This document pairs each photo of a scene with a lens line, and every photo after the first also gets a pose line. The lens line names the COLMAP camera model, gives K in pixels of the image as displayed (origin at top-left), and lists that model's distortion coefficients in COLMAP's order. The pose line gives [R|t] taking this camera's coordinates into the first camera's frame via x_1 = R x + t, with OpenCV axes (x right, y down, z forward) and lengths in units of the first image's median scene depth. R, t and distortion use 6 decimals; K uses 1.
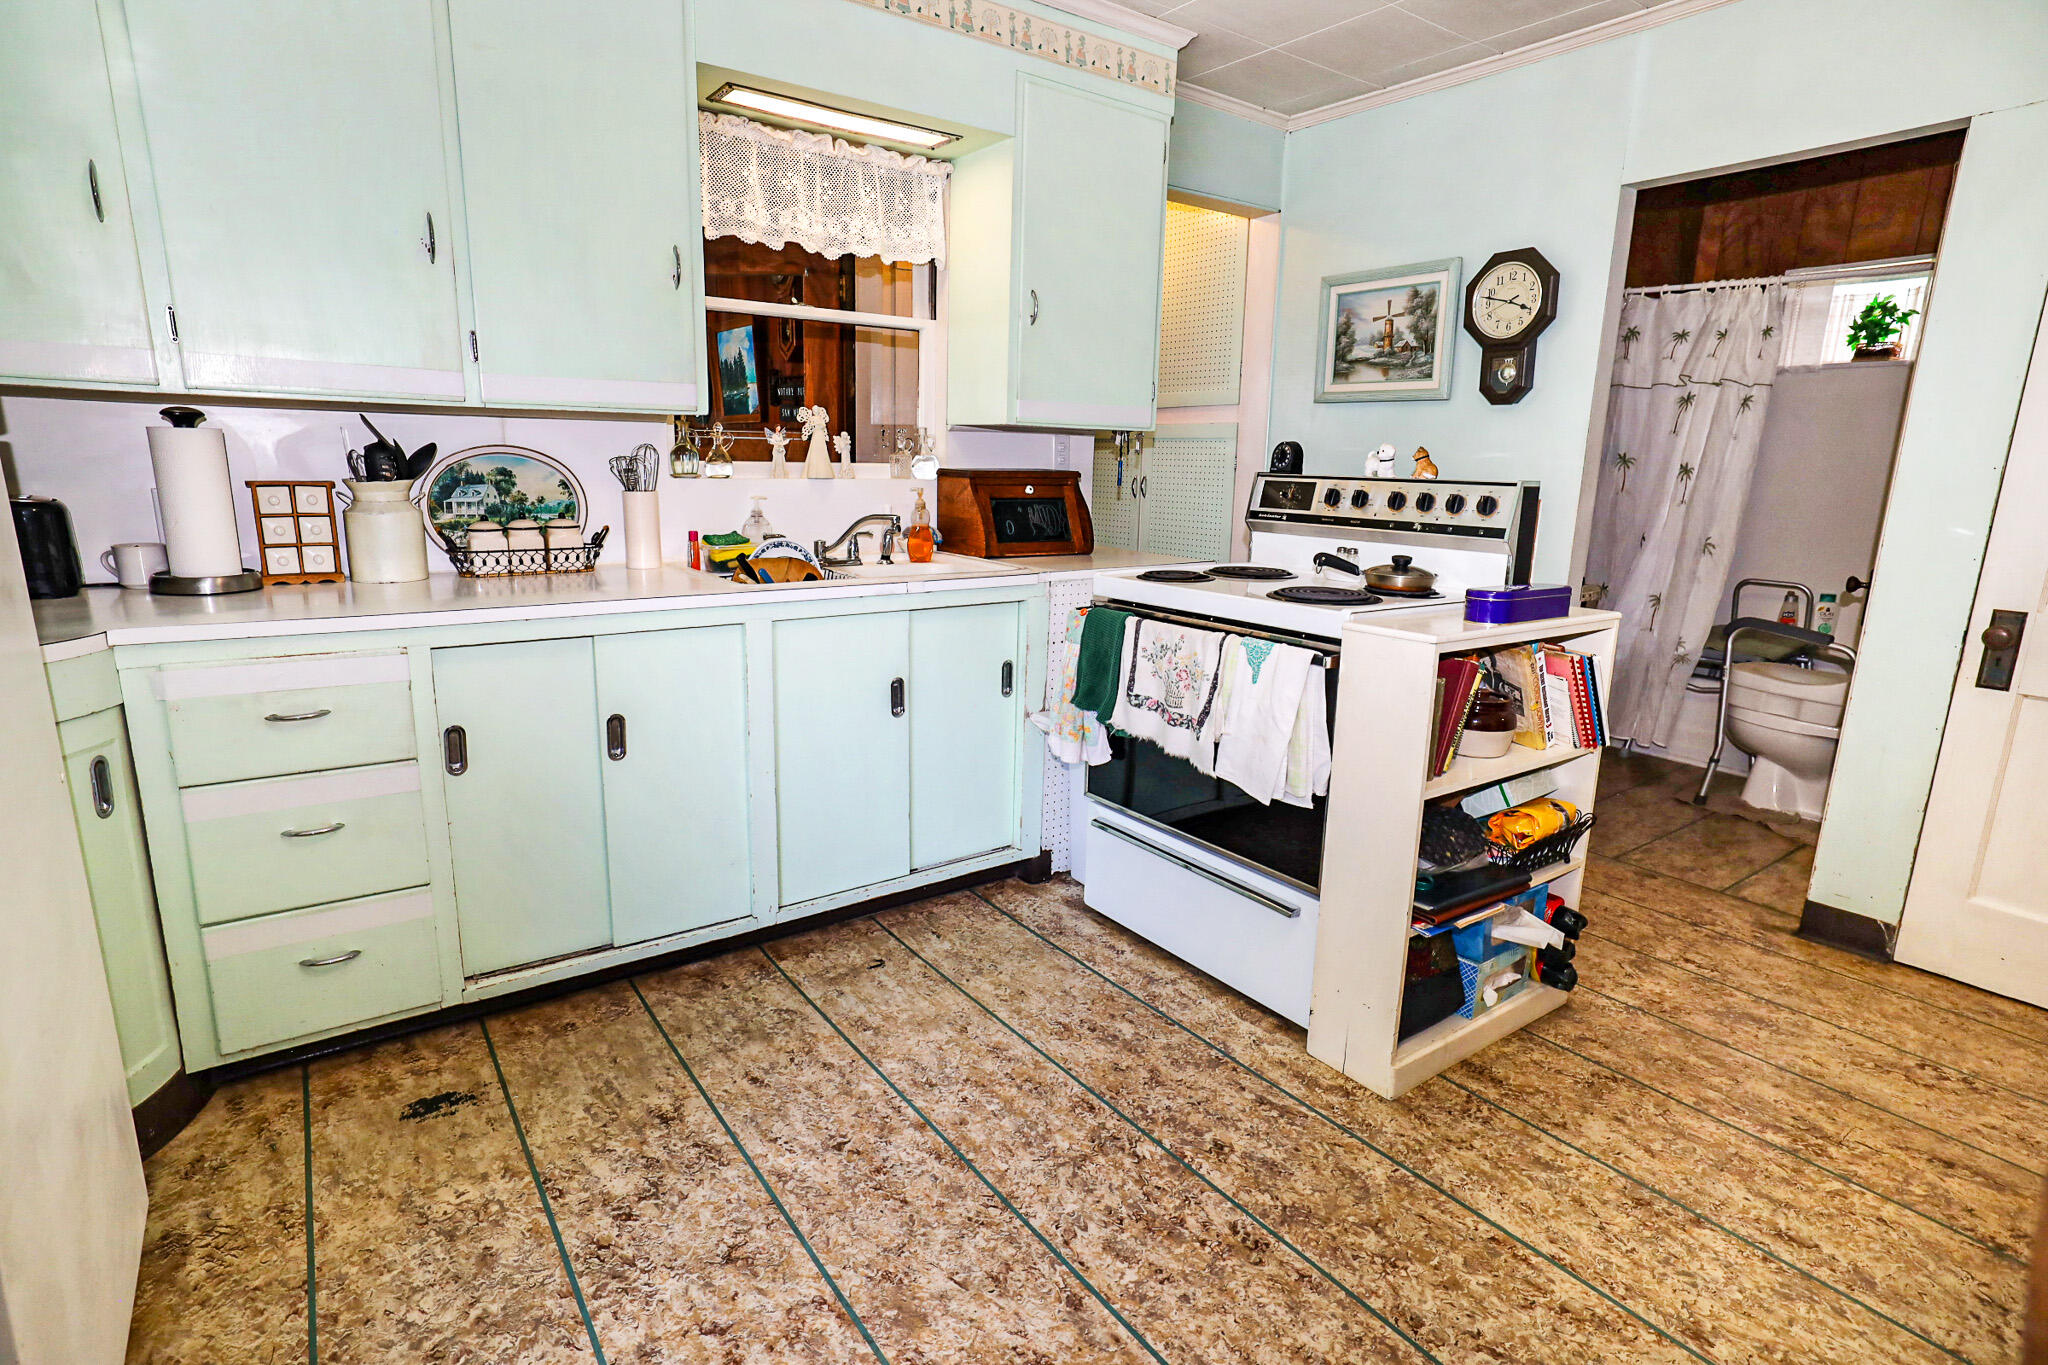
lens RADIAL K [[1049.2, 0, 1036.8], [0, 1049.2, 683.9], [0, 0, 1]] dist [-0.004746, -0.000896]
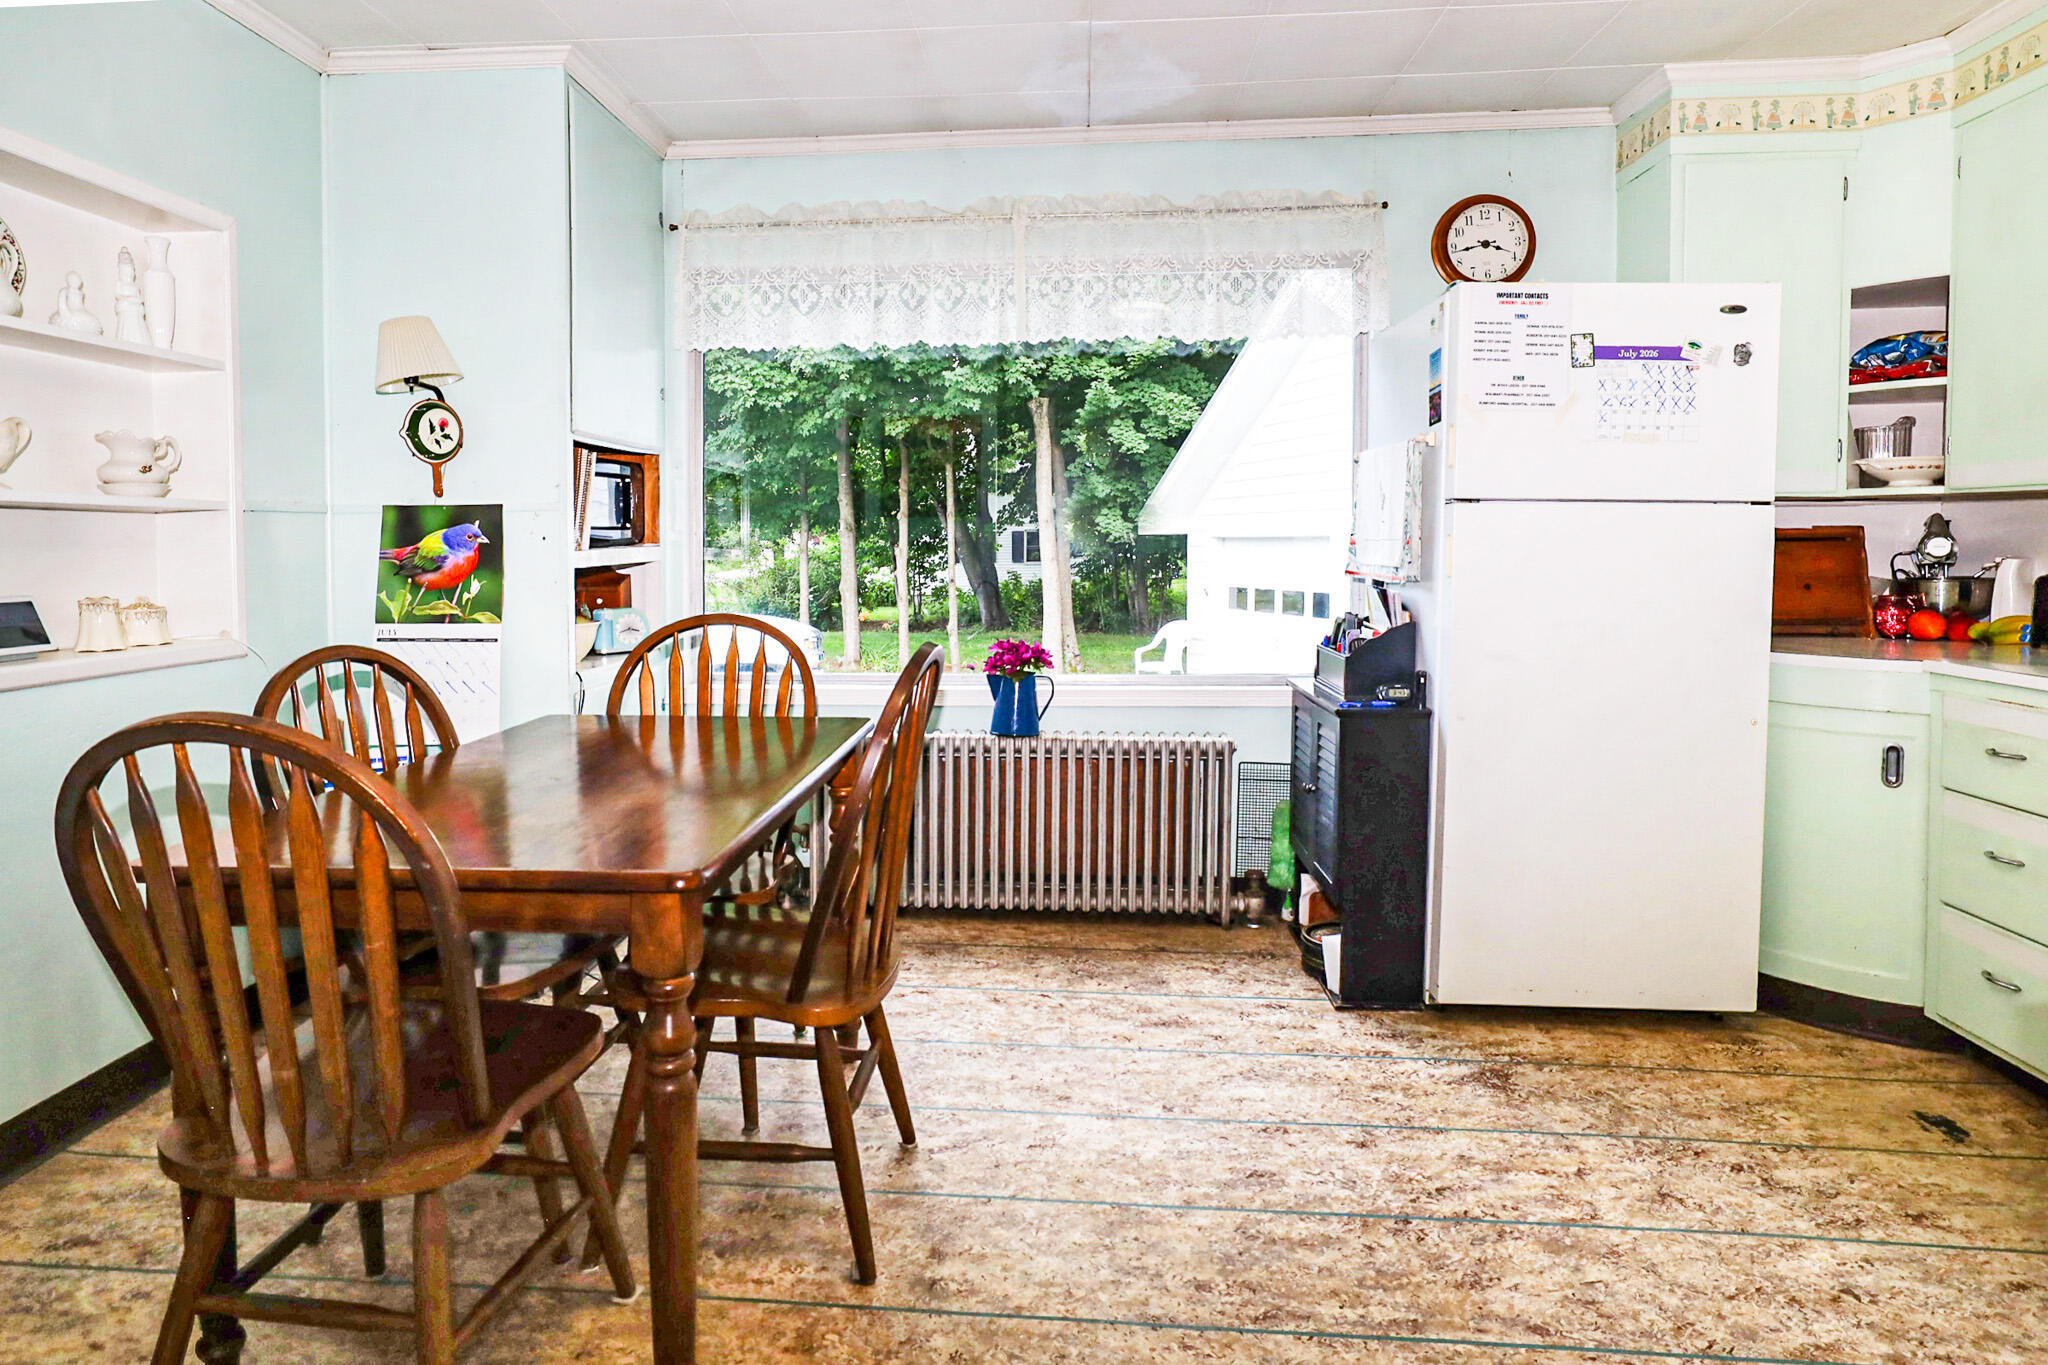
lens RADIAL K [[1049.2, 0, 1020.4], [0, 1049.2, 688.2], [0, 0, 1]] dist [-0.004746, -0.000896]
pose [[-0.606320, 0.090265, -0.790081, 0.893979], [-0.201396, 0.943716, 0.262372, -0.120908], [0.769295, 0.318201, -0.554015, 0.825135]]
